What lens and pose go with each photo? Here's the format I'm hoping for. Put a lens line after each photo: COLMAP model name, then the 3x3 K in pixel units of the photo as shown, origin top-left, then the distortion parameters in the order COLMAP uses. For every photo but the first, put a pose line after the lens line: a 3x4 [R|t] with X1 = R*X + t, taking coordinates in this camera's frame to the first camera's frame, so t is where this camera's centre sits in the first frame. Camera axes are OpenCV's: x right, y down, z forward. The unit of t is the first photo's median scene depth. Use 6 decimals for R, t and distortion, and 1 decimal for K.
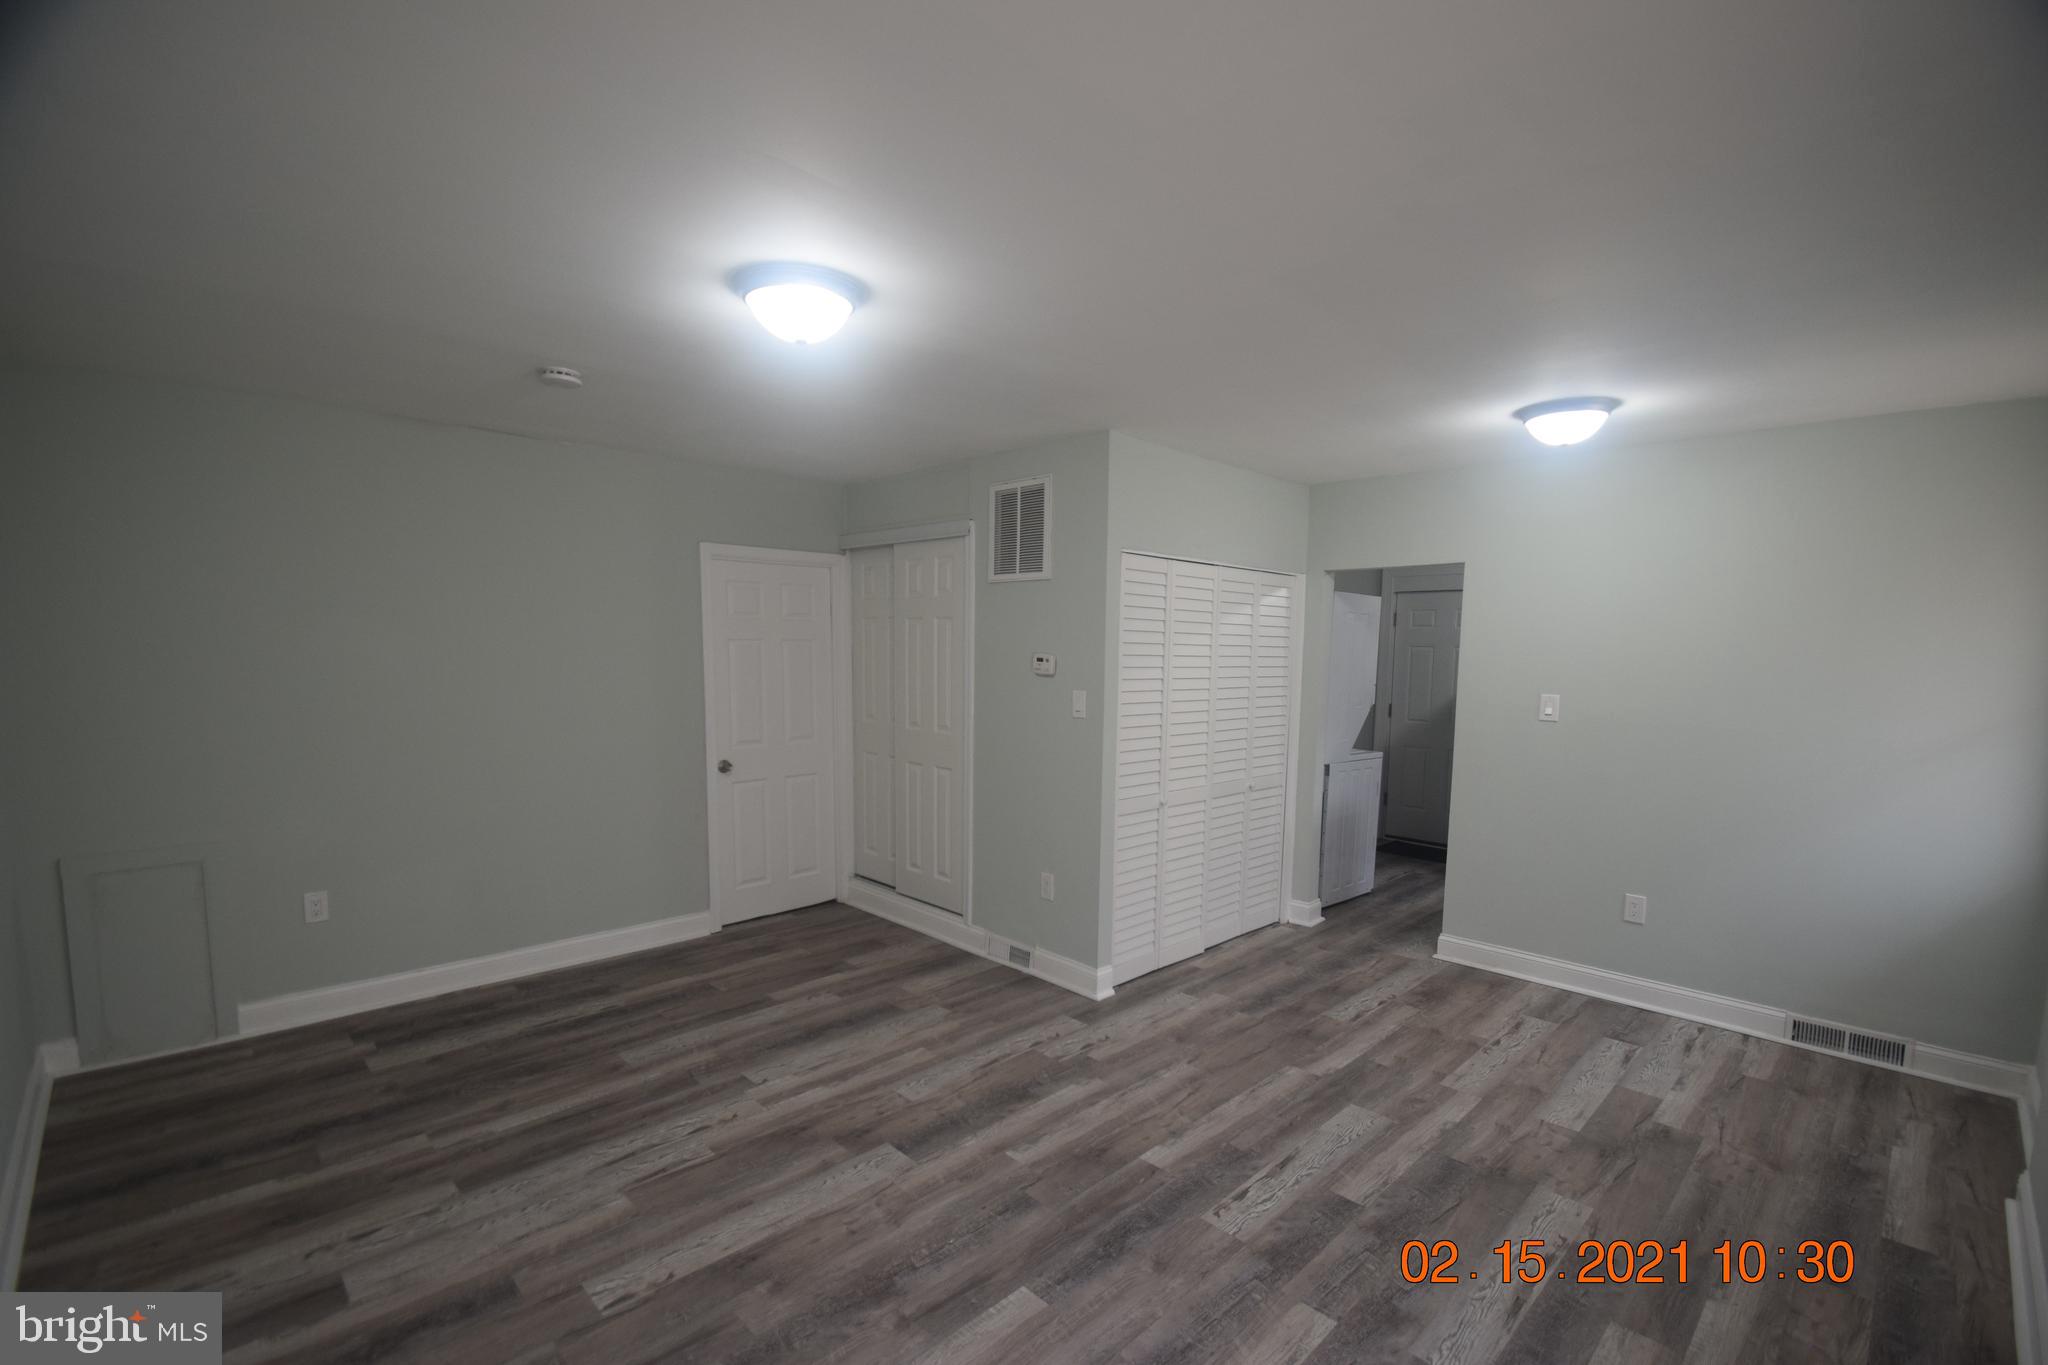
lens RADIAL K [[897.6, 0, 1040.0], [0, 897.6, 733.5], [0, 0, 1]] dist [0.023138, -0.022762]
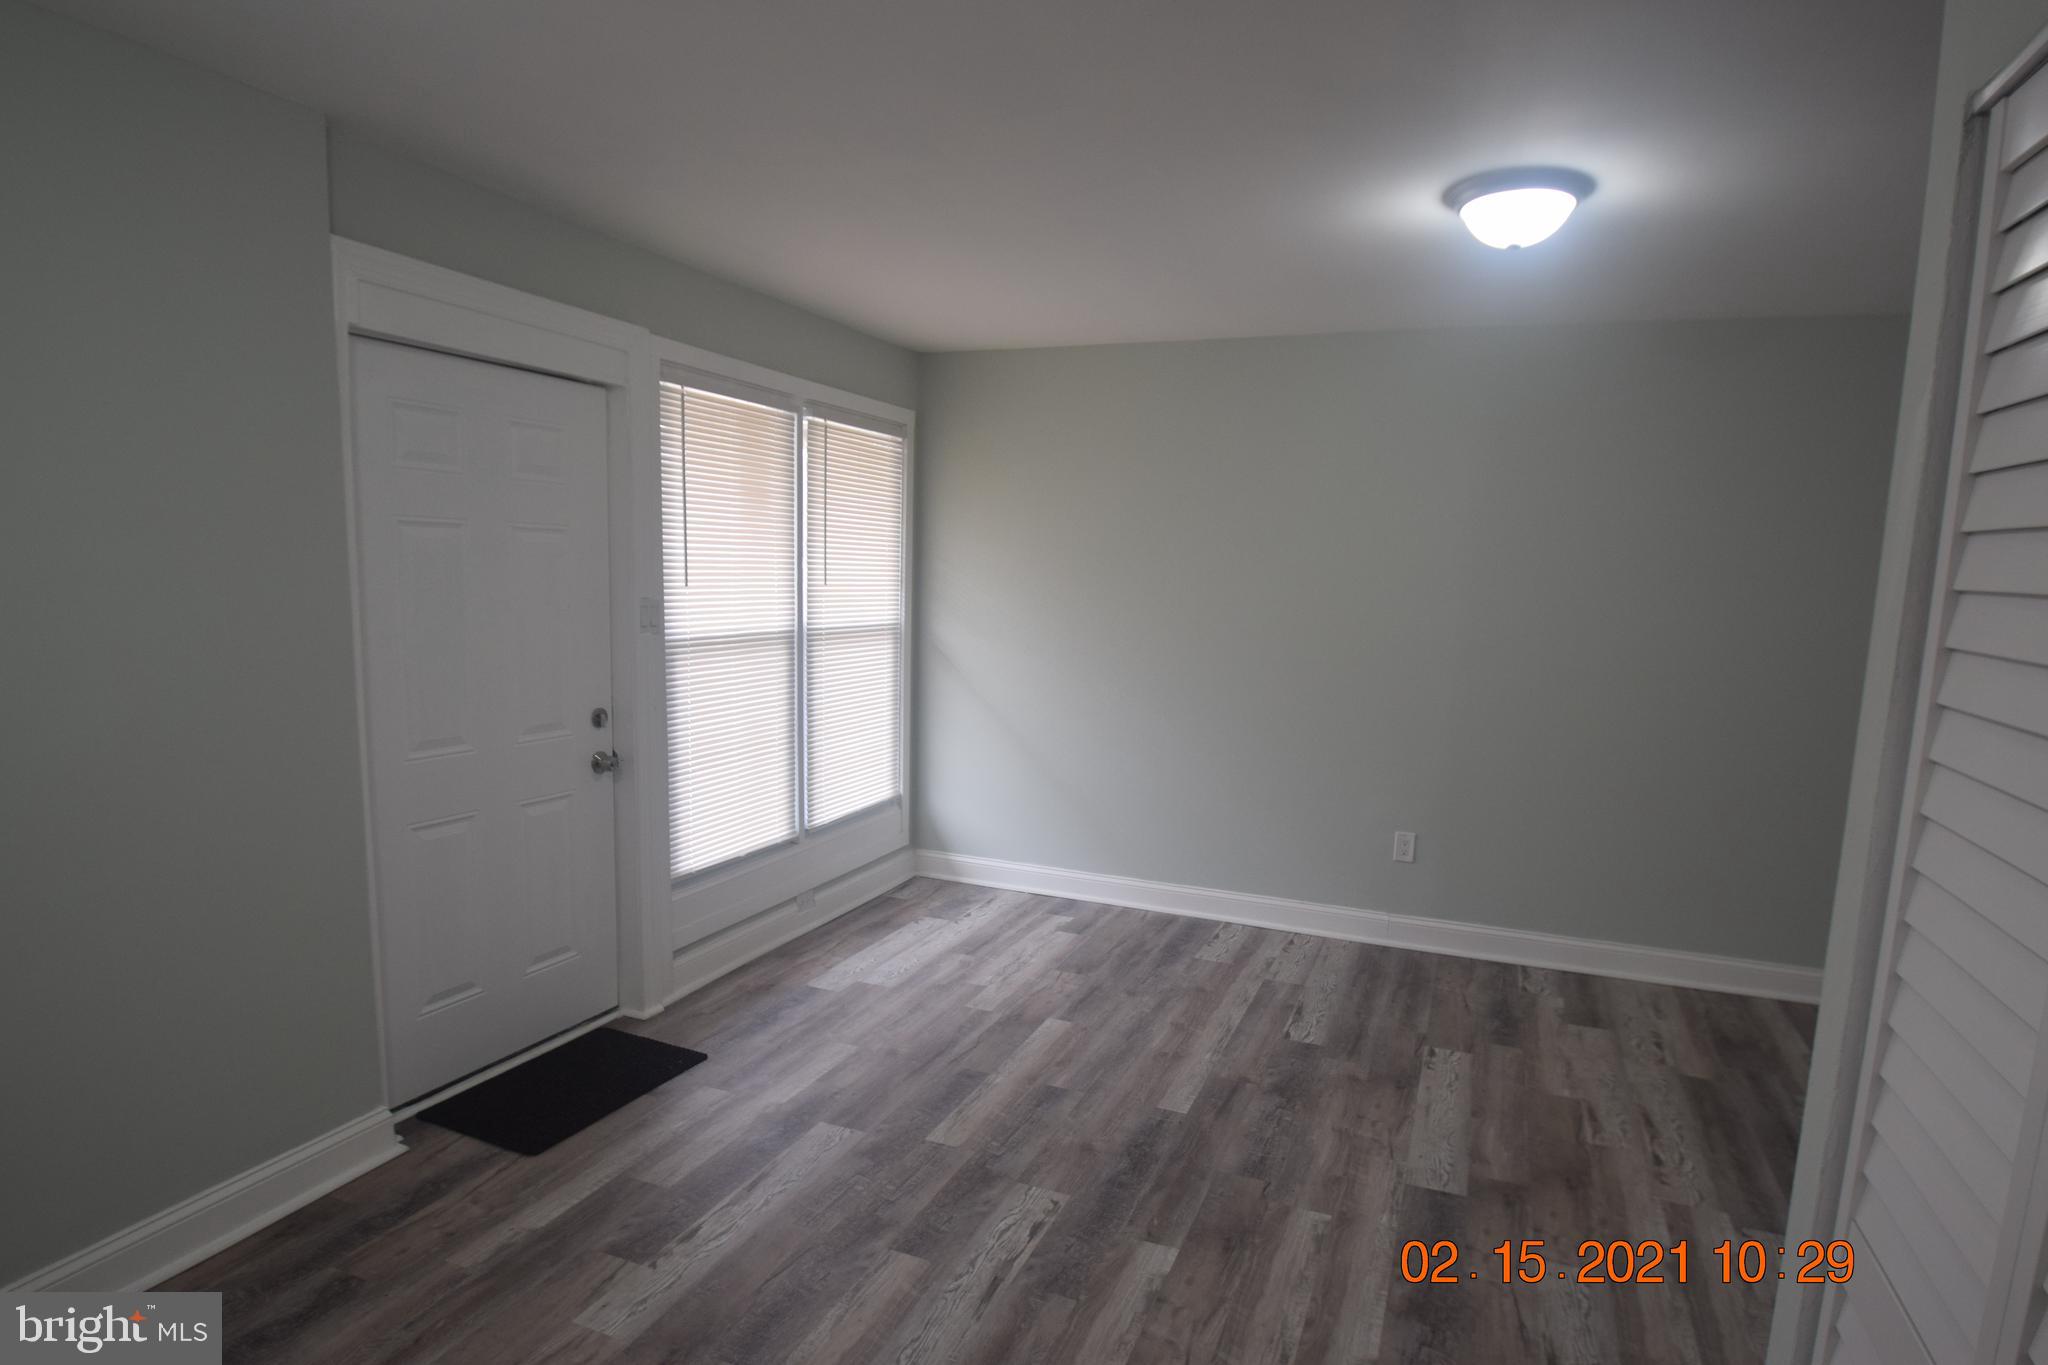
lens RADIAL K [[1126.4, 0, 1045.0], [0, 1126.4, 733.8], [0, 0, 1]] dist [-0.007264, -0.014493]
pose [[-0.917060, 0.017425, -0.398368, 0.496678], [-0.082805, 0.968944, 0.233003, -0.123556], [0.390056, 0.246665, -0.887137, 1.458010]]
